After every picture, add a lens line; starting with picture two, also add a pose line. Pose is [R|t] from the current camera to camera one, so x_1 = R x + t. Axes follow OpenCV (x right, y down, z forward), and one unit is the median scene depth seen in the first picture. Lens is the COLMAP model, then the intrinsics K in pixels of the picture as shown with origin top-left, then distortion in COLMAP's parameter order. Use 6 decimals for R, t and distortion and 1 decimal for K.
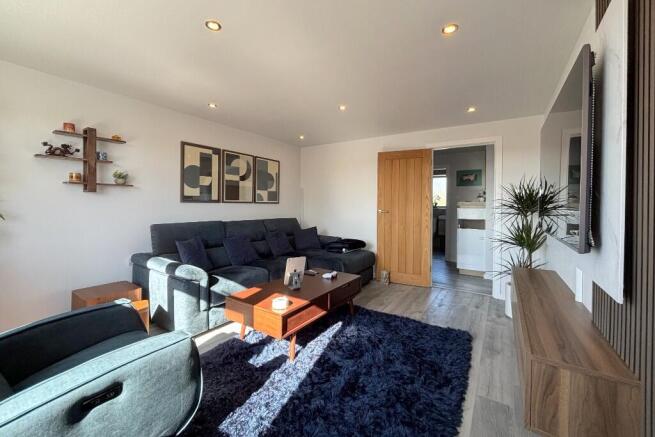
lens RADIAL K [[266.5, 0, 330.5], [0, 266.5, 204.0], [0, 0, 1]] dist [0.001774, 0.000137]
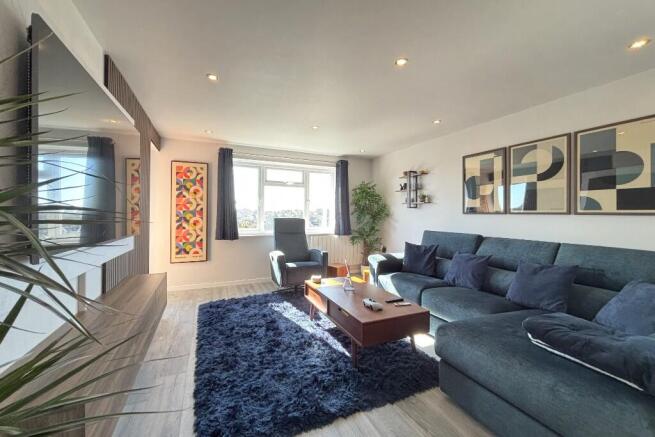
lens RADIAL K [[266.5, 0, 325.0], [0, 266.5, 215.2], [0, 0, 1]] dist [0.001774, 0.000137]
pose [[-0.546875, -0.004707, -0.837201, 0.580890], [-0.009649, 0.999953, 0.000681, 0.003663], [0.837158, 0.008450, -0.546895, 1.036355]]
